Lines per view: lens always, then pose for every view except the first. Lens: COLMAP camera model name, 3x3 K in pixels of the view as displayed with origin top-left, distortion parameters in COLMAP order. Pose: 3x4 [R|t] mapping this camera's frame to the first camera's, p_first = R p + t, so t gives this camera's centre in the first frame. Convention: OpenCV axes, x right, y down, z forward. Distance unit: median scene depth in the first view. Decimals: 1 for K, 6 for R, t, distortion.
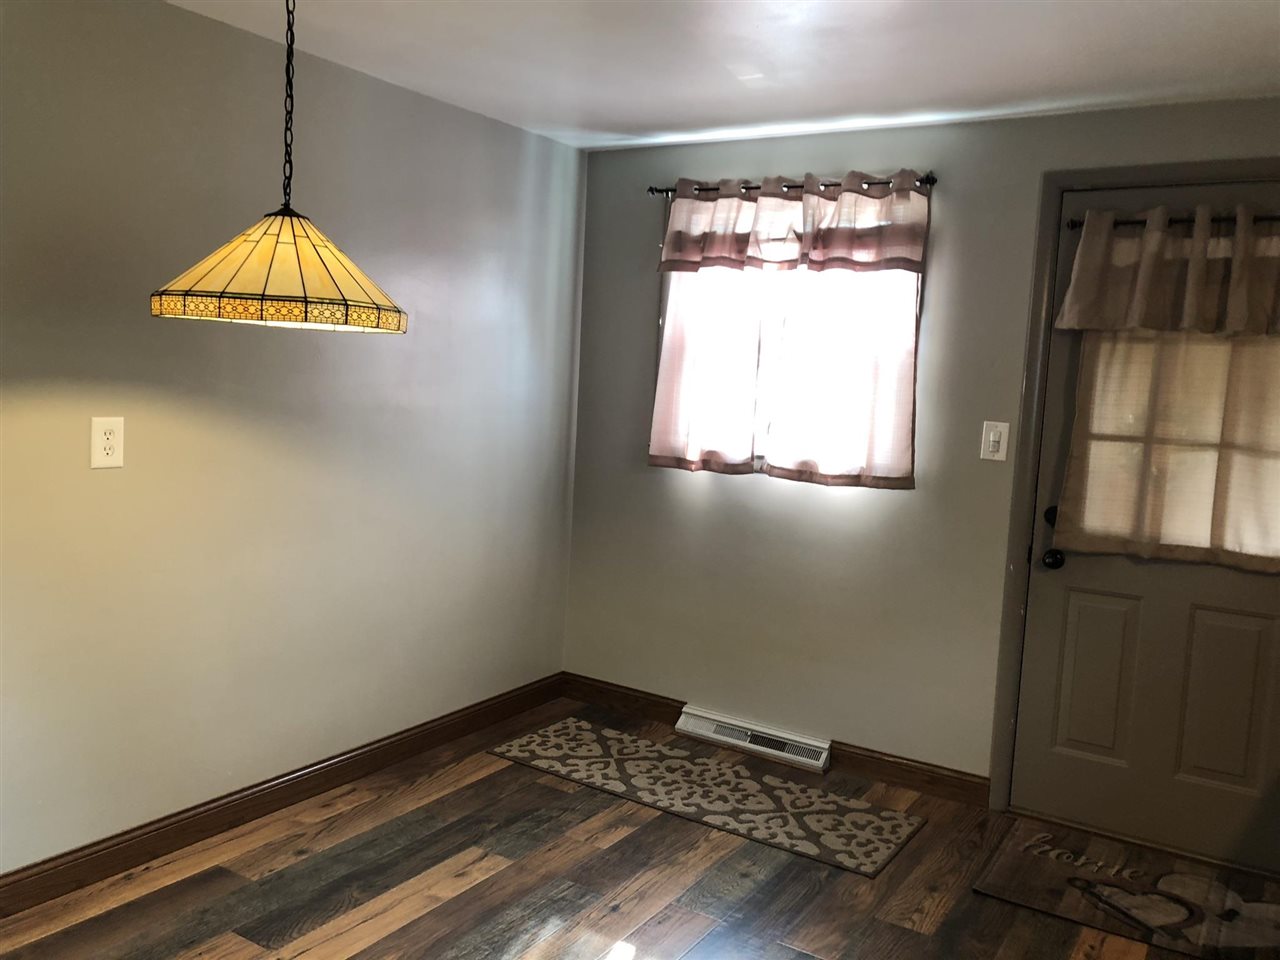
lens RADIAL K [[1061.4, 0, 637.6], [0, 1061.4, 477.0], [0, 0, 1]] dist [0.031703, -0.013413]
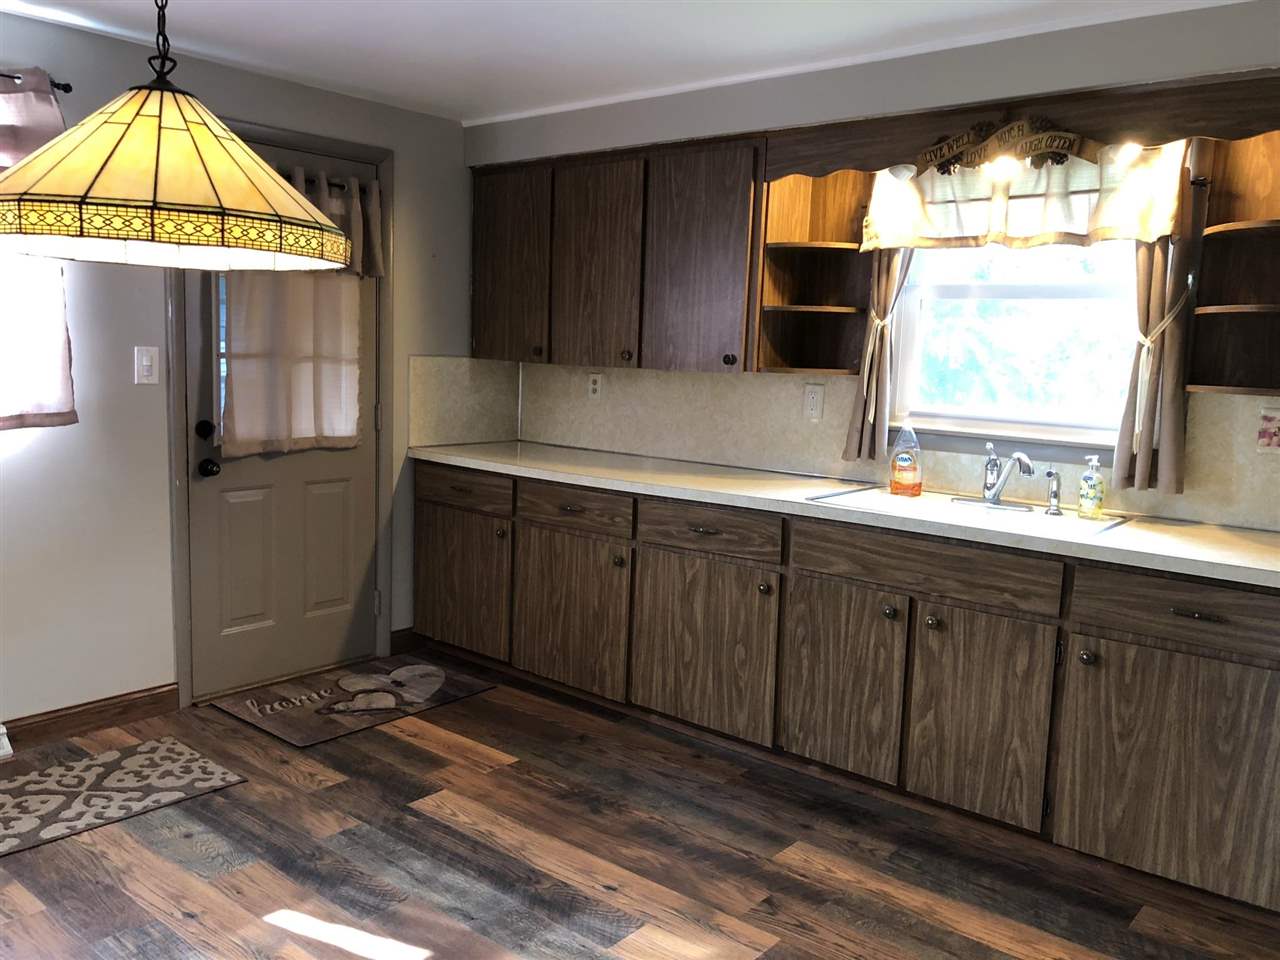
lens RADIAL K [[1061.4, 0, 611.1], [0, 1061.4, 497.2], [0, 0, 1]] dist [0.031703, -0.013413]
pose [[0.149001, -0.185029, 0.971372, -0.668925], [0.075461, 0.981601, 0.175402, -0.060032], [-0.985954, 0.047166, 0.160222, 0.425690]]
